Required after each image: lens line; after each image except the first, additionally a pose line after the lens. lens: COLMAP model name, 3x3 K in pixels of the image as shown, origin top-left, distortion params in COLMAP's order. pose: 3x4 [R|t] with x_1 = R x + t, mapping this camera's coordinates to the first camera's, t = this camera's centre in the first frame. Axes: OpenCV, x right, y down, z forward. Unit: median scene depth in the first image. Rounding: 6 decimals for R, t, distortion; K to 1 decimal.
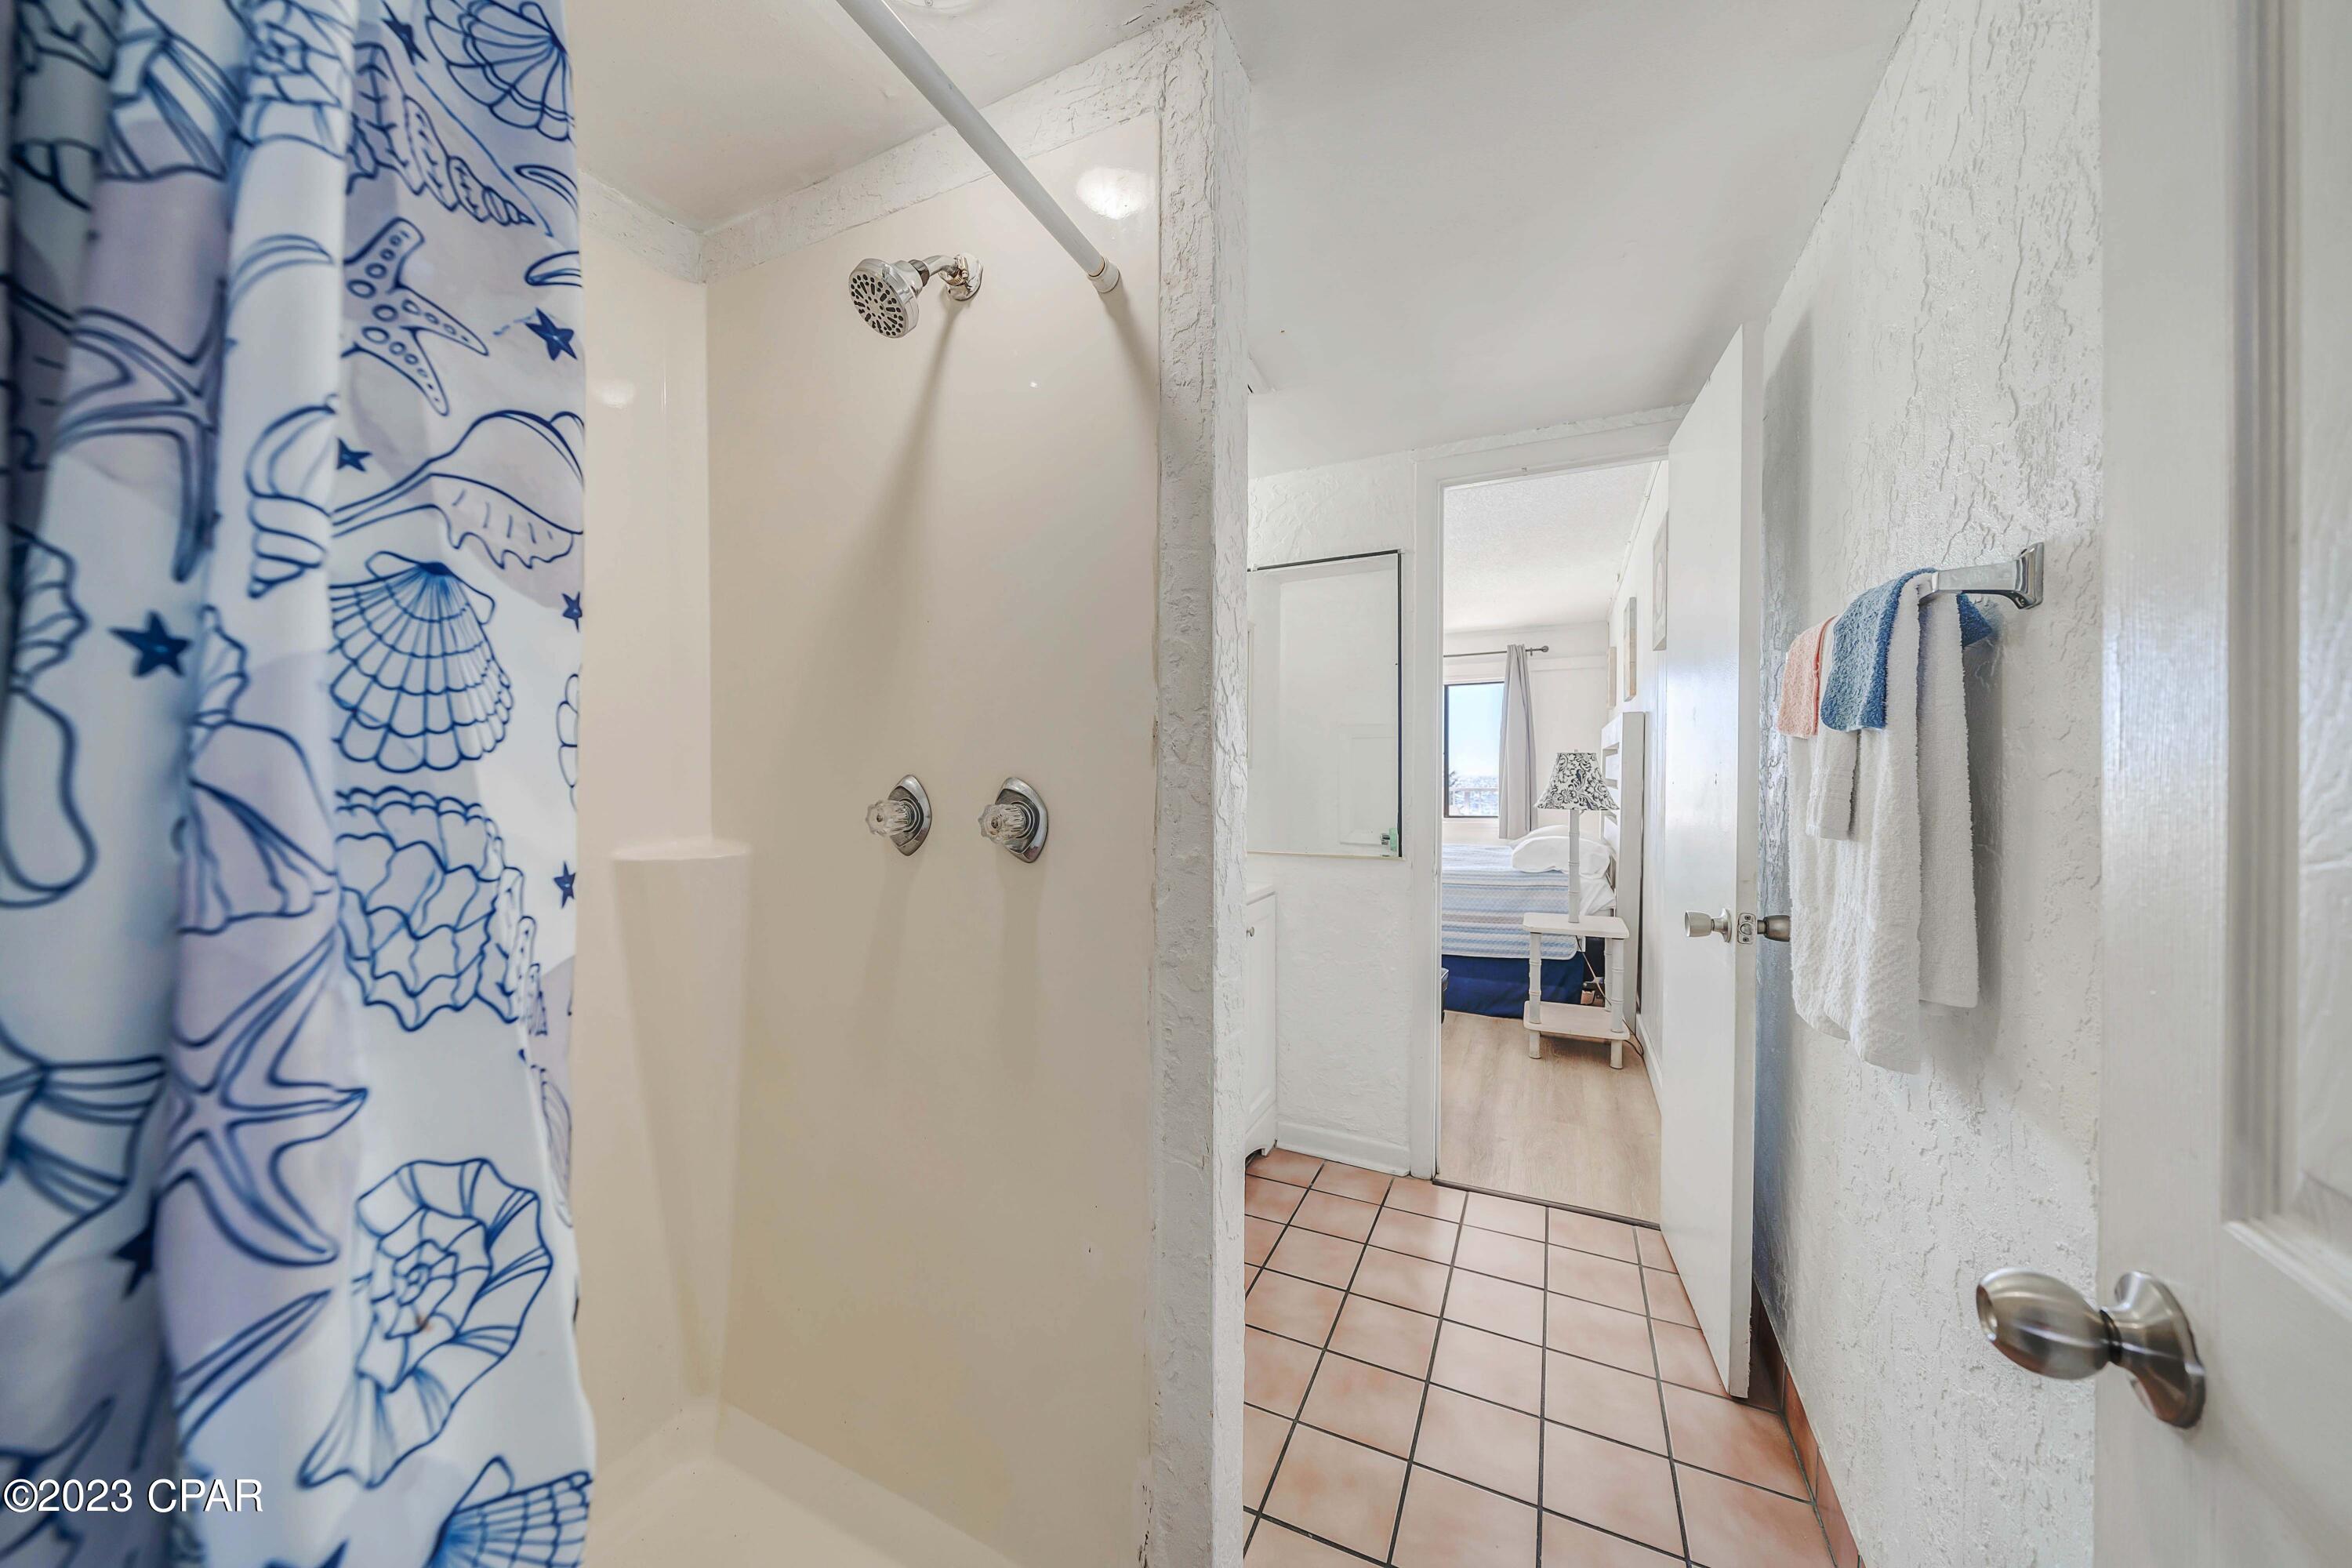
lens RADIAL K [[816.7, 0, 1167.8], [0, 816.7, 776.3], [0, 0, 1]] dist [-0.001229, -0.000909]
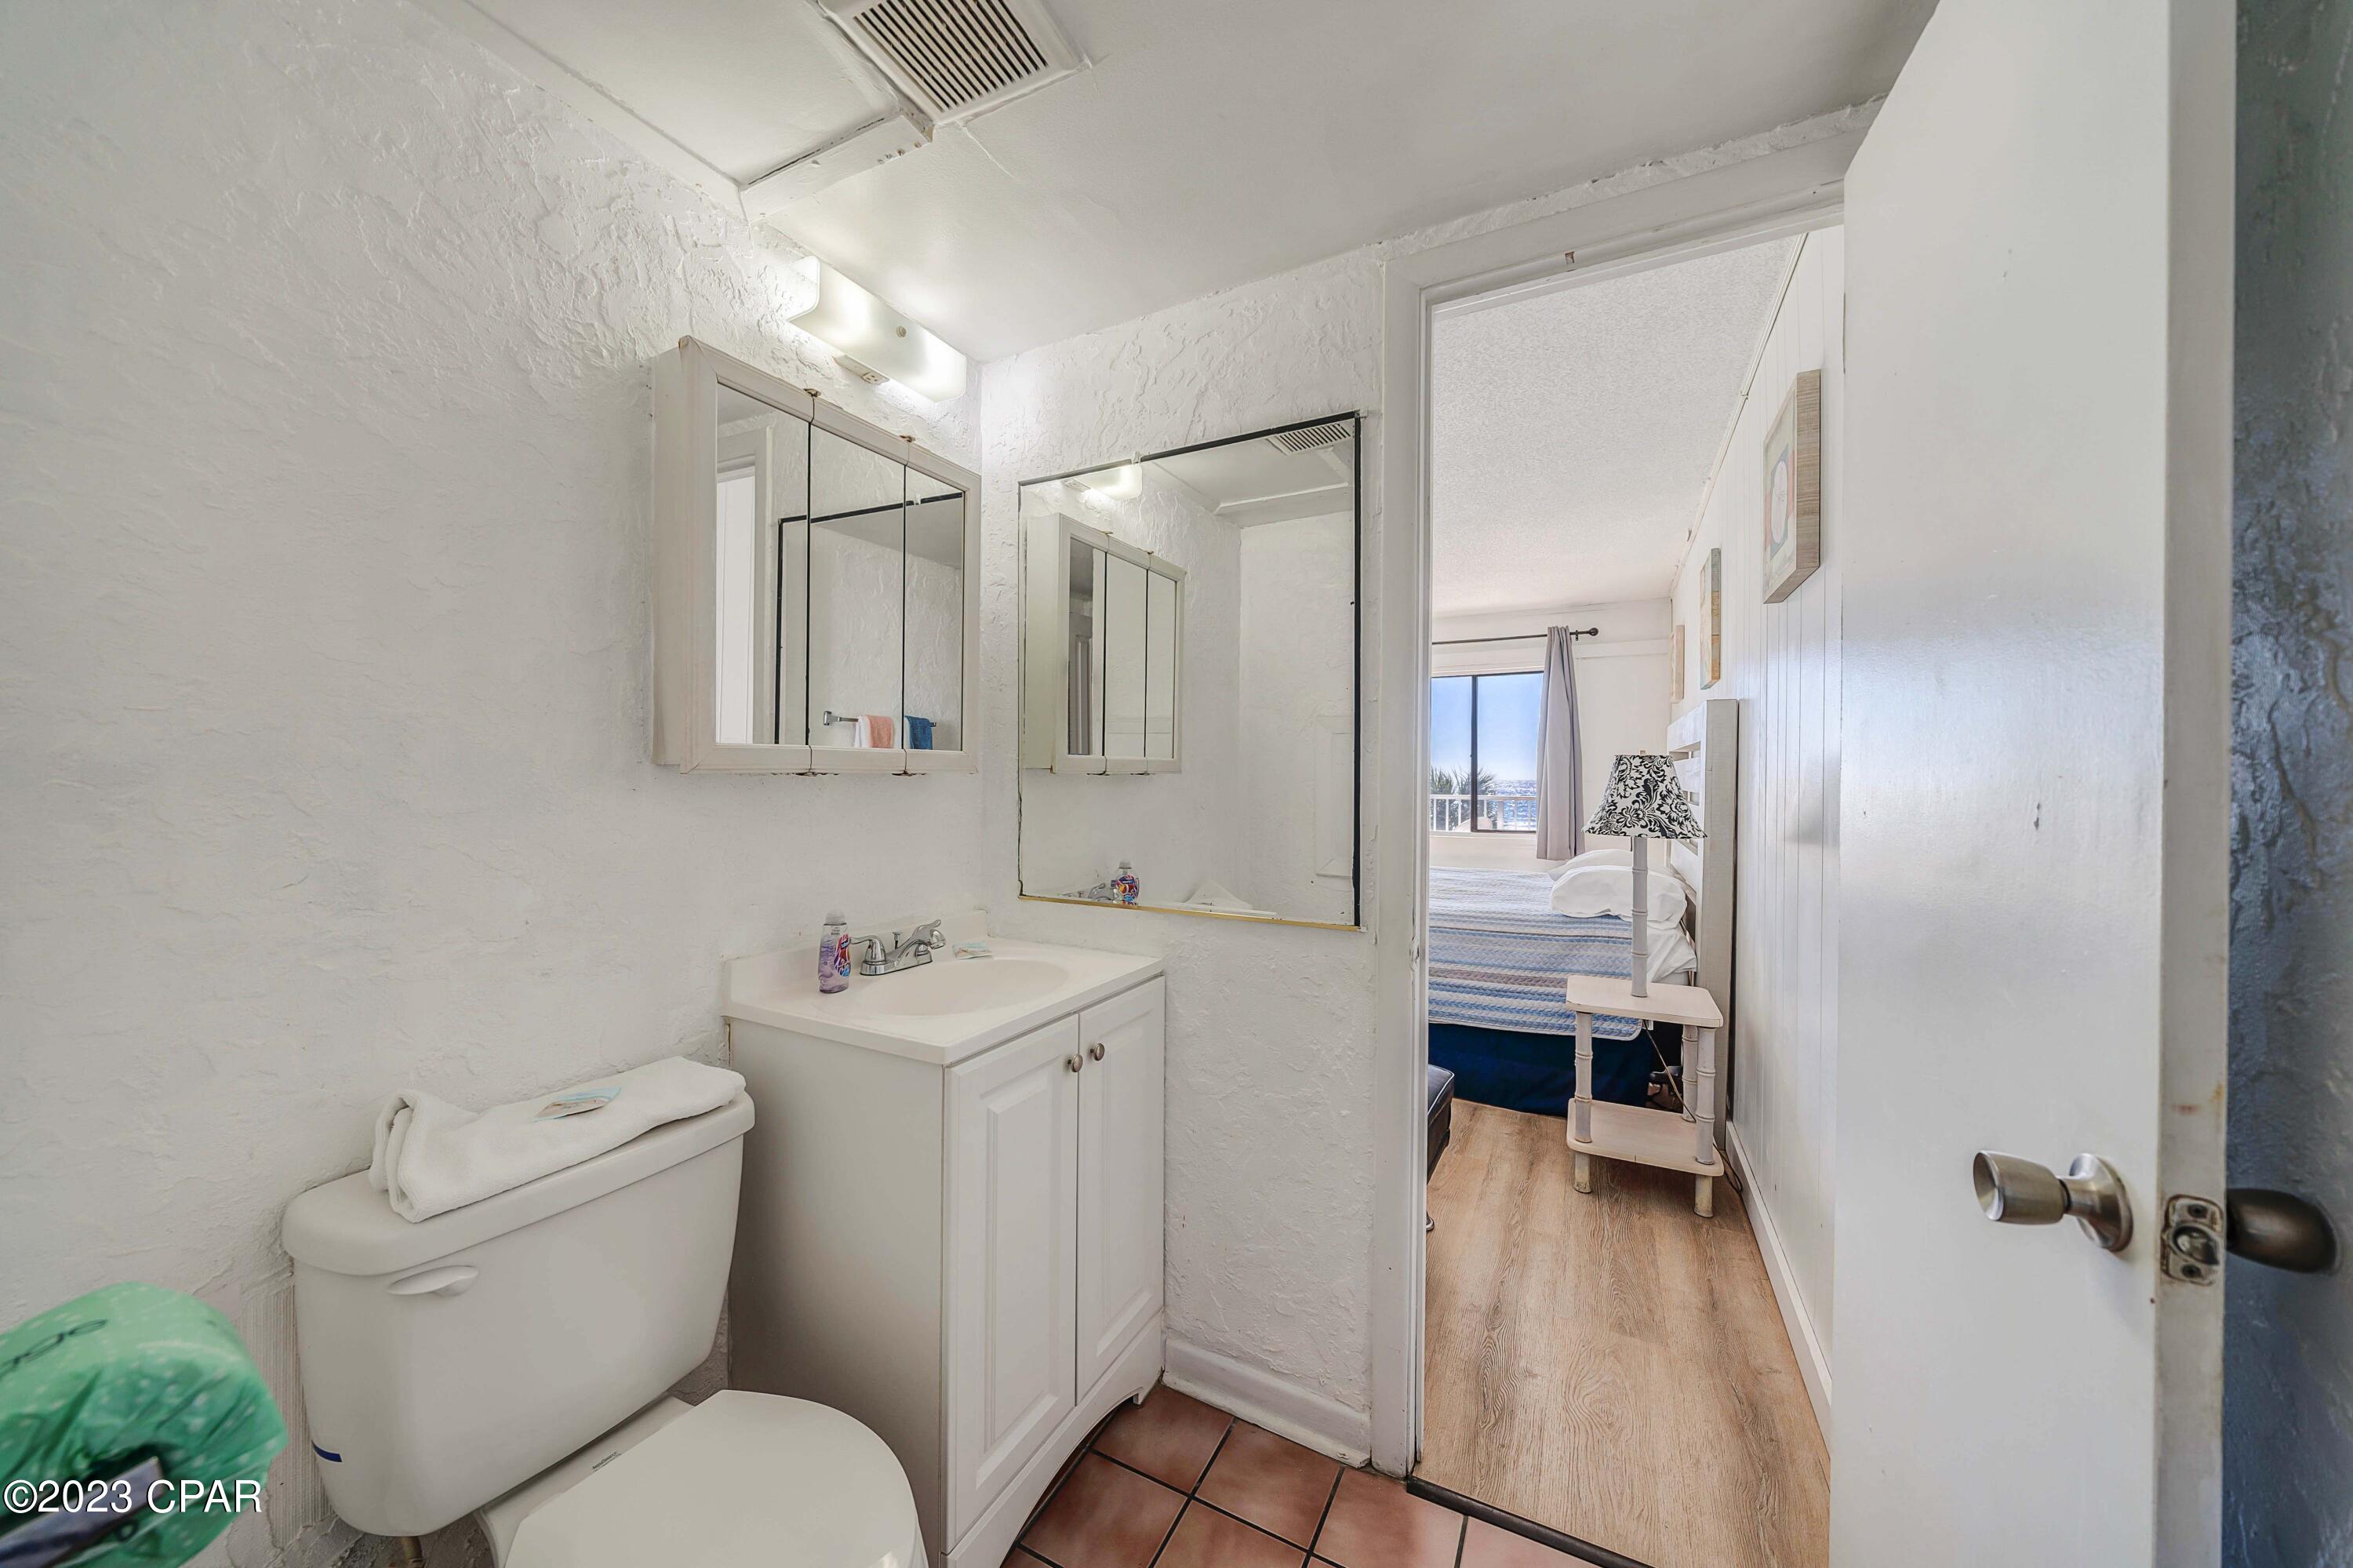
lens RADIAL K [[817.0, 0, 1178.7], [0, 817.0, 764.4], [0, 0, 1]] dist [-0.001229, -0.000909]
pose [[0.999411, 0.008782, -0.033164, 0.123434], [-0.009299, 0.999837, -0.015457, -0.006097], [0.033023, 0.015757, 0.999330, 0.283507]]
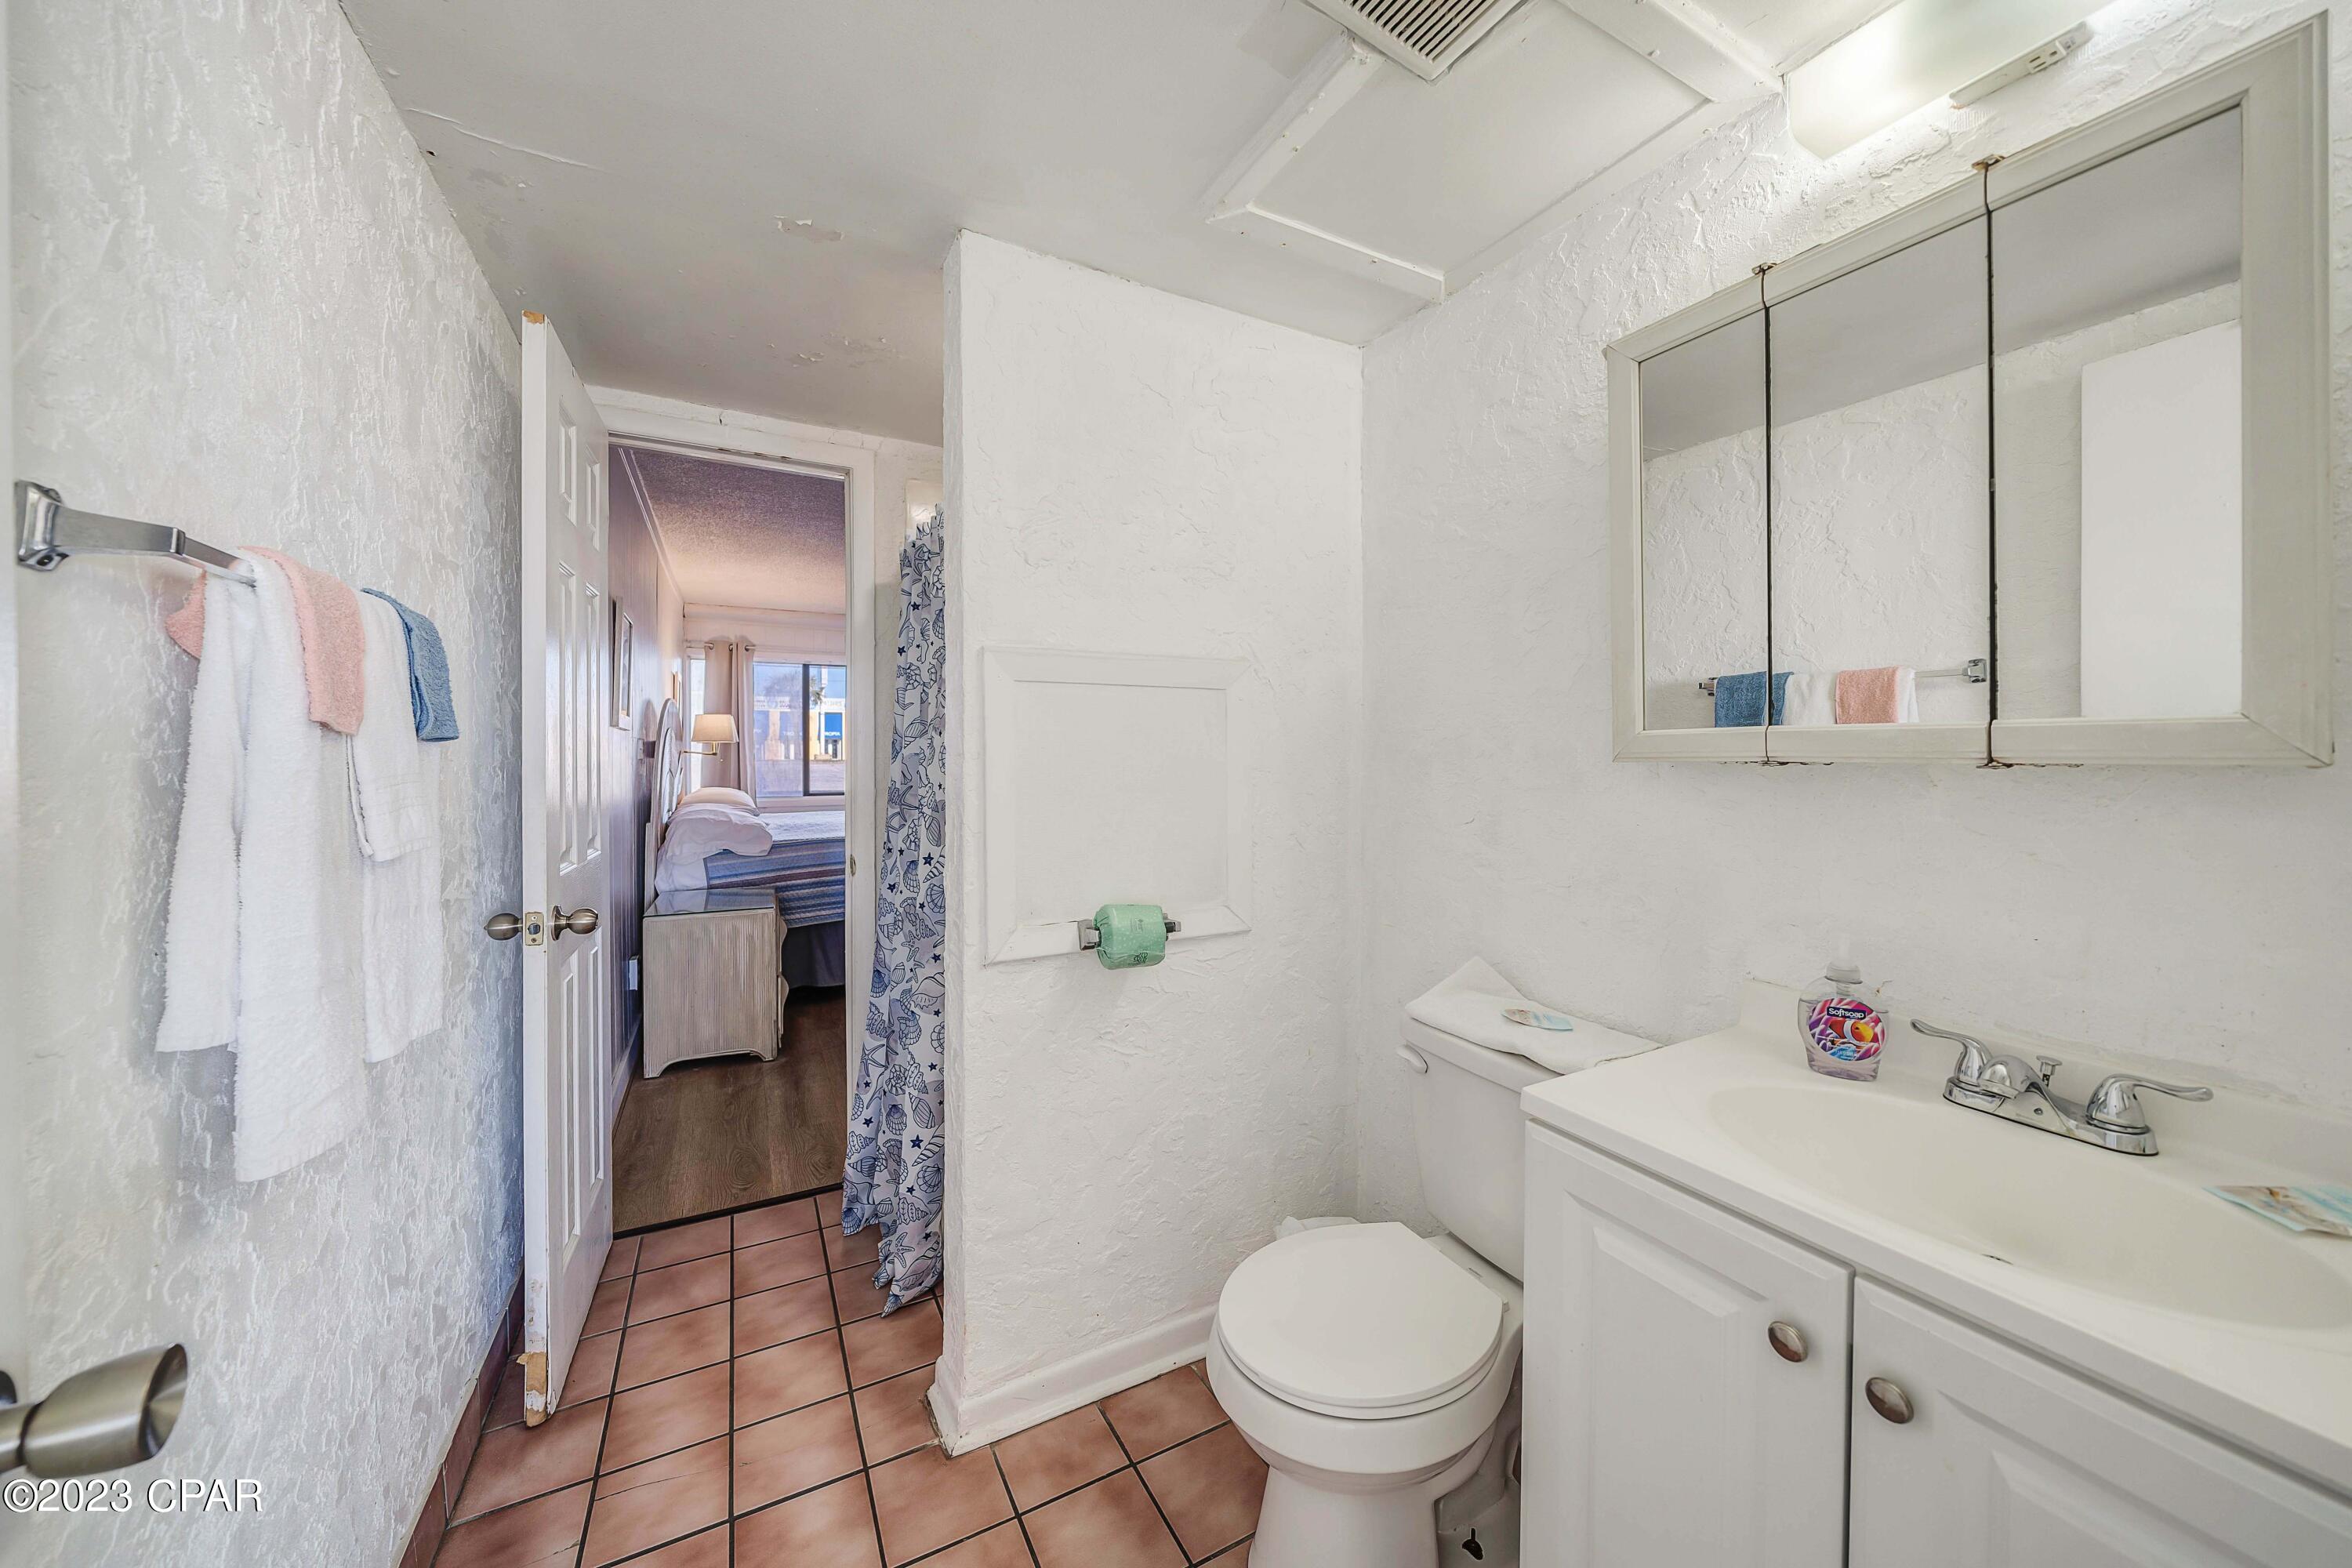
lens RADIAL K [[816.7, 0, 1172.0], [0, 816.7, 758.9], [0, 0, 1]] dist [-0.001229, -0.000909]
pose [[-0.589179, 0.002105, -0.808000, 0.824636], [-0.010966, 0.999884, 0.010601, -0.013615], [0.807928, 0.015106, -0.589088, 1.770985]]
